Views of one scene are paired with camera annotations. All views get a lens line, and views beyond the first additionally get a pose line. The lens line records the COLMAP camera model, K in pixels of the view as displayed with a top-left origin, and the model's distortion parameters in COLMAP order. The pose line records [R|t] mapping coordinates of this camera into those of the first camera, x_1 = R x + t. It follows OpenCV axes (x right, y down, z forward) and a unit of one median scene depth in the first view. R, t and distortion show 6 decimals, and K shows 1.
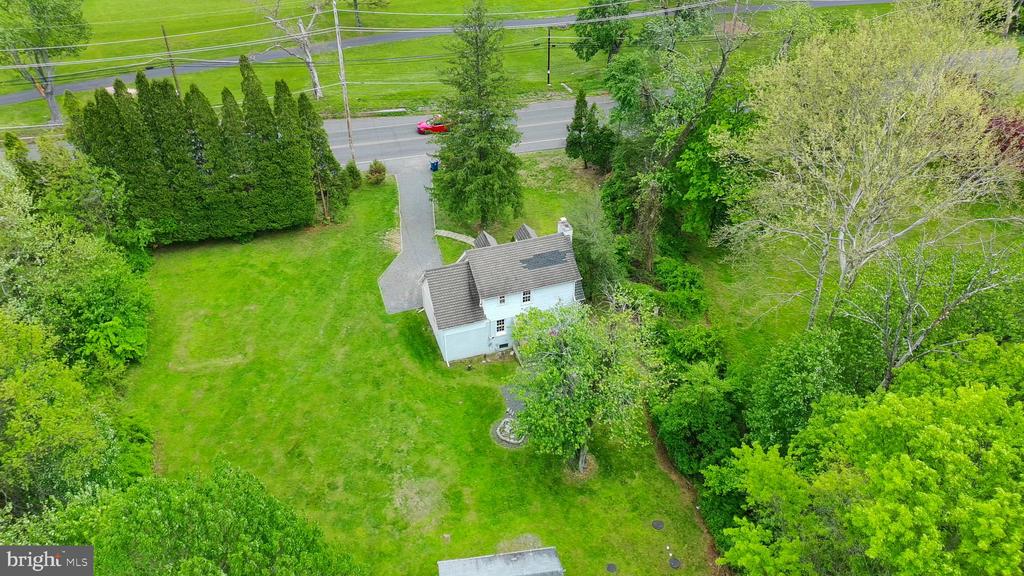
lens RADIAL K [[794.6, 0, 511.7], [0, 794.6, 282.1], [0, 0, 1]] dist [0.054248, -0.032249]
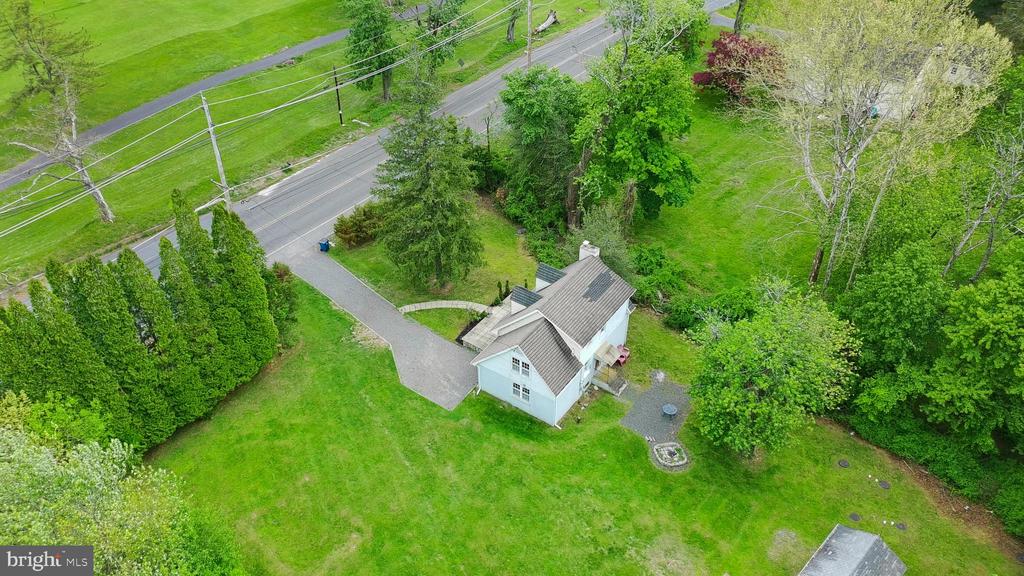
lens RADIAL K [[794.6, 0, 512.2], [0, 794.6, 287.5], [0, 0, 1]] dist [0.054248, -0.032249]
pose [[0.800720, -0.374676, 0.467403, -0.453694], [0.367096, 0.923488, 0.111399, -0.157915], [-0.473380, 0.082383, 0.876997, 0.166821]]
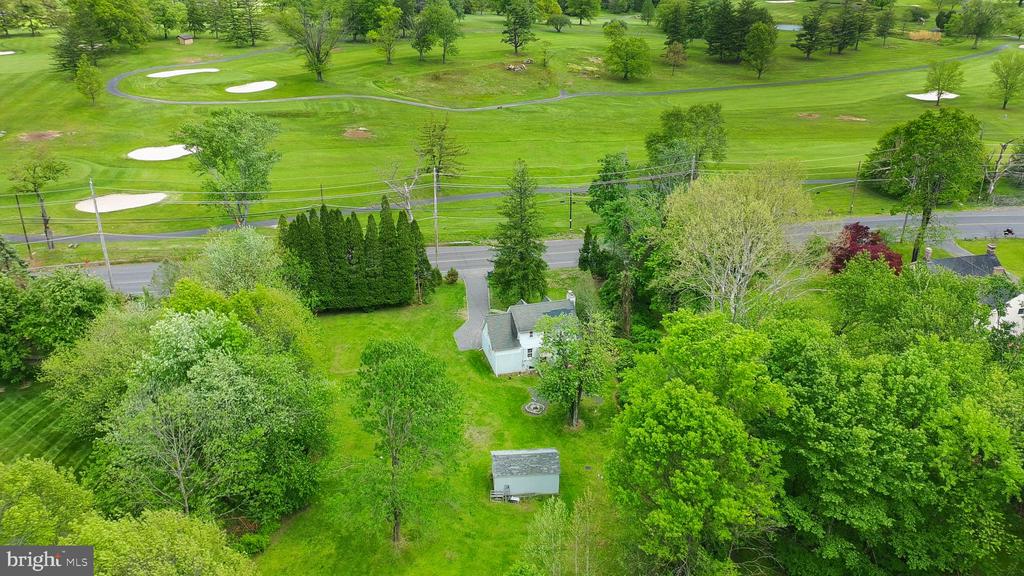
lens RADIAL K [[794.6, 0, 503.0], [0, 794.6, 284.4], [0, 0, 1]] dist [0.054248, -0.032249]
pose [[0.997674, 0.022574, -0.064313, 0.029549], [-0.036232, 0.974856, -0.219870, 0.251469], [0.057732, 0.221689, 0.973407, -0.562319]]
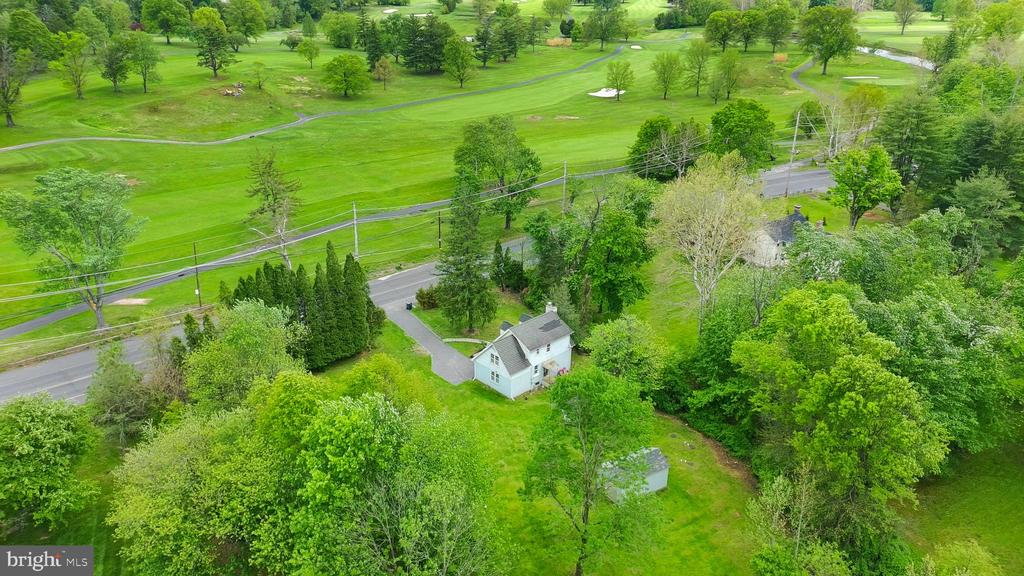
lens RADIAL K [[794.6, 0, 515.8], [0, 794.6, 290.2], [0, 0, 1]] dist [0.054248, -0.032249]
pose [[0.905585, -0.165300, 0.390630, -0.603112], [0.249961, 0.952011, -0.176621, 0.161270], [-0.342688, 0.257587, 0.903445, -0.465781]]
